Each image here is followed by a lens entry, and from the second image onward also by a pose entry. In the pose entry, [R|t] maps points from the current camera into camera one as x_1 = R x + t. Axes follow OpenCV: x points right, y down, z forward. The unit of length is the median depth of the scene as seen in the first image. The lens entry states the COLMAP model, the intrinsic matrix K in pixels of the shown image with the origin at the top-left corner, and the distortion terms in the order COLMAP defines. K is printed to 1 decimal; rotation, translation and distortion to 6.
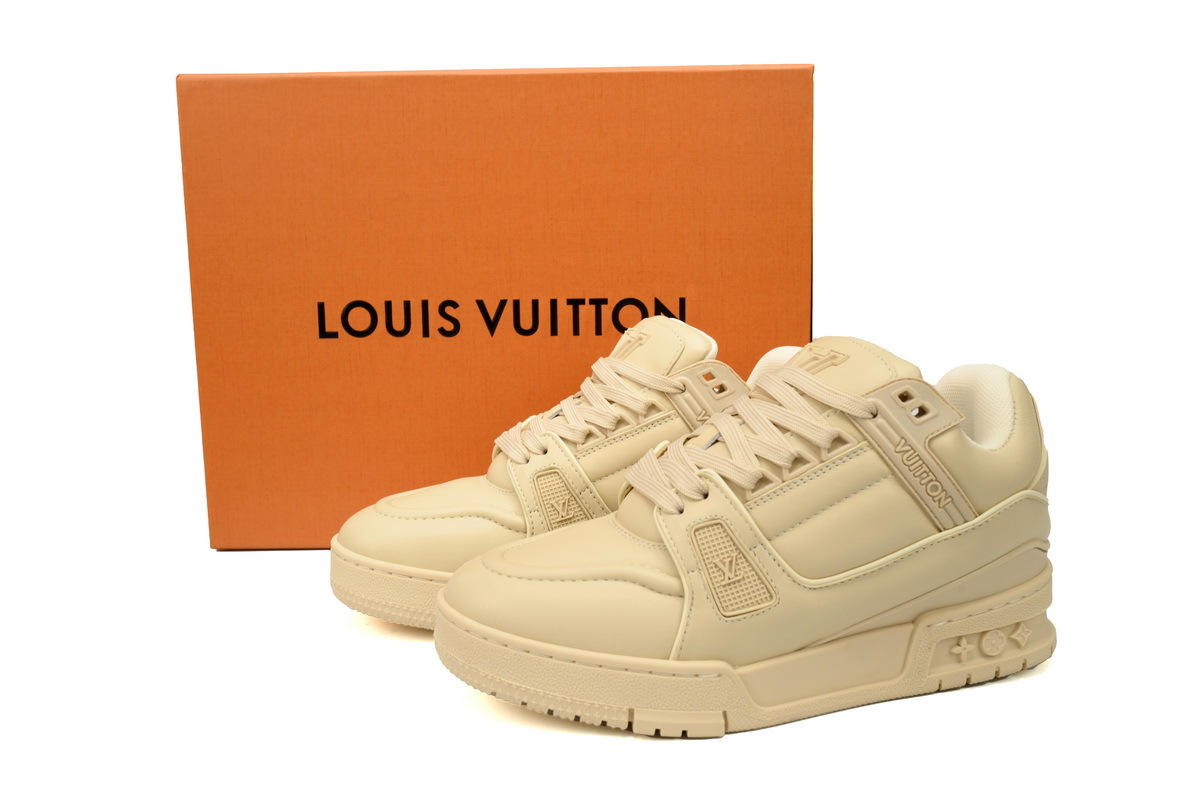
lens RADIAL K [[1048.5, 0, 600.0], [0, 1048.5, 400.0], [0, 0, 1]] dist [-0.001031, -0.001143]
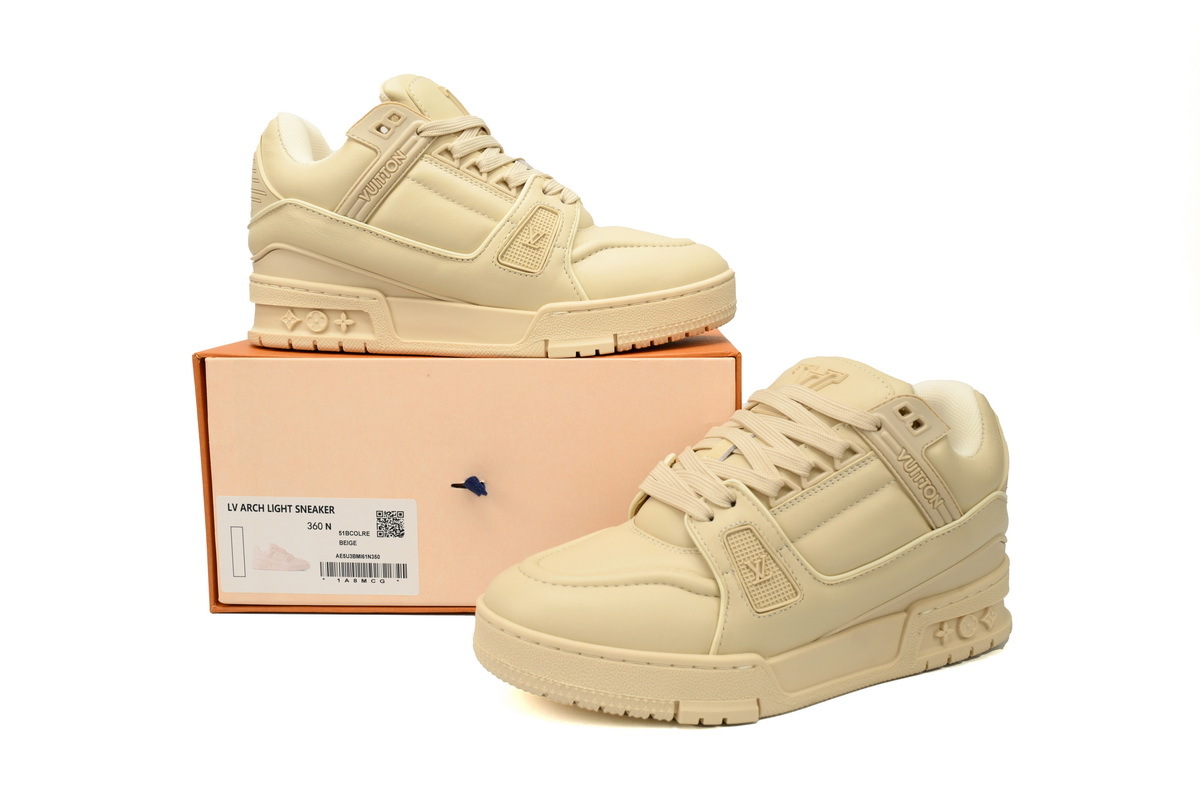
lens RADIAL K [[1048.5, 0, 600.0], [0, 1048.5, 400.0], [0, 0, 1]] dist [-0.001031, -0.001143]
pose [[0.985881, -0.010054, 0.167148, -0.222435], [0.010853, 0.999934, -0.003870, -0.014687], [-0.167098, 0.005630, 0.985924, -0.060135]]
